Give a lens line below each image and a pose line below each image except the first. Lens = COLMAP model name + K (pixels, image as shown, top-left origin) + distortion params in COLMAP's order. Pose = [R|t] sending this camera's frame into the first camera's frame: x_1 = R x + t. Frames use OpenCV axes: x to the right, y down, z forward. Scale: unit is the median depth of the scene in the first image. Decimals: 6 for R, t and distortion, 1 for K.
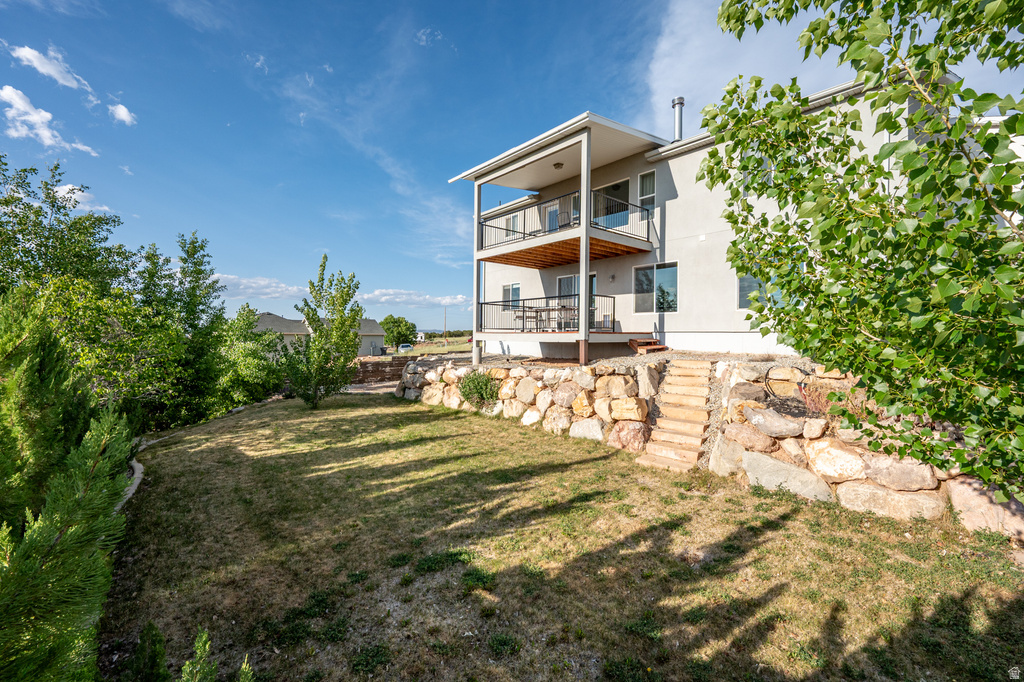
lens RADIAL K [[425.2, 0, 517.4], [0, 425.2, 331.4], [0, 0, 1]] dist [-0.012595, -0.001357]
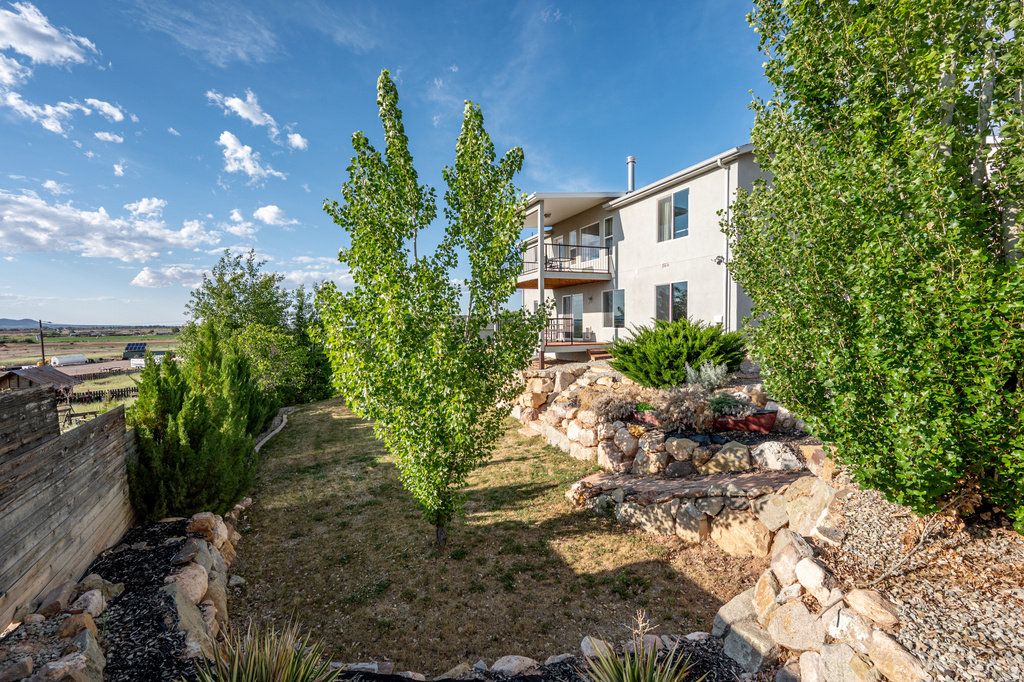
lens RADIAL K [[425.2, 0, 523.5], [0, 425.2, 338.3], [0, 0, 1]] dist [-0.012595, -0.001357]
pose [[0.958970, -0.007200, -0.283417, 0.442793], [0.020214, 0.998870, 0.043021, -0.075385], [0.282787, -0.046985, 0.958031, -0.337366]]
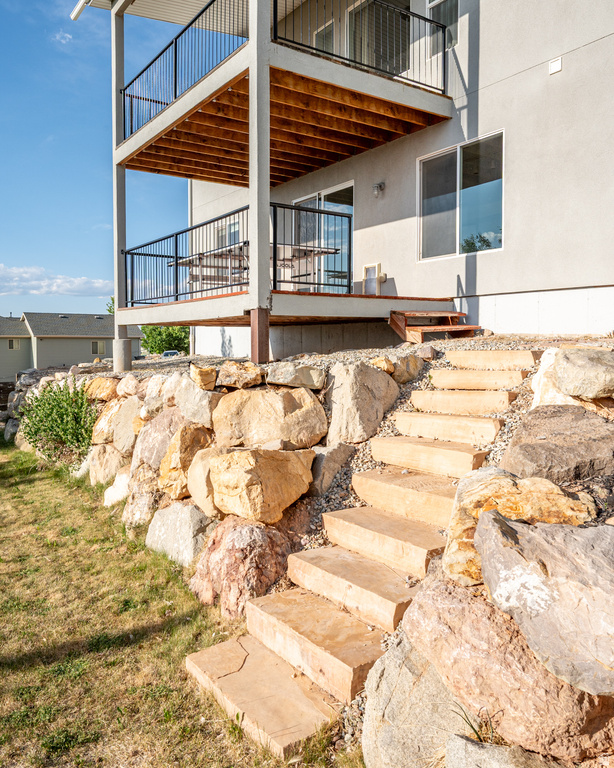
lens RADIAL K [[634.9, 0, 308.4], [0, 634.9, 357.0], [0, 0, 1]] dist [-0.025914, -0.002128]
pose [[0.996384, -0.005688, -0.084776, 0.228538], [0.008839, 0.999282, 0.036843, 0.040499], [0.084505, -0.037459, 0.995719, 0.323753]]
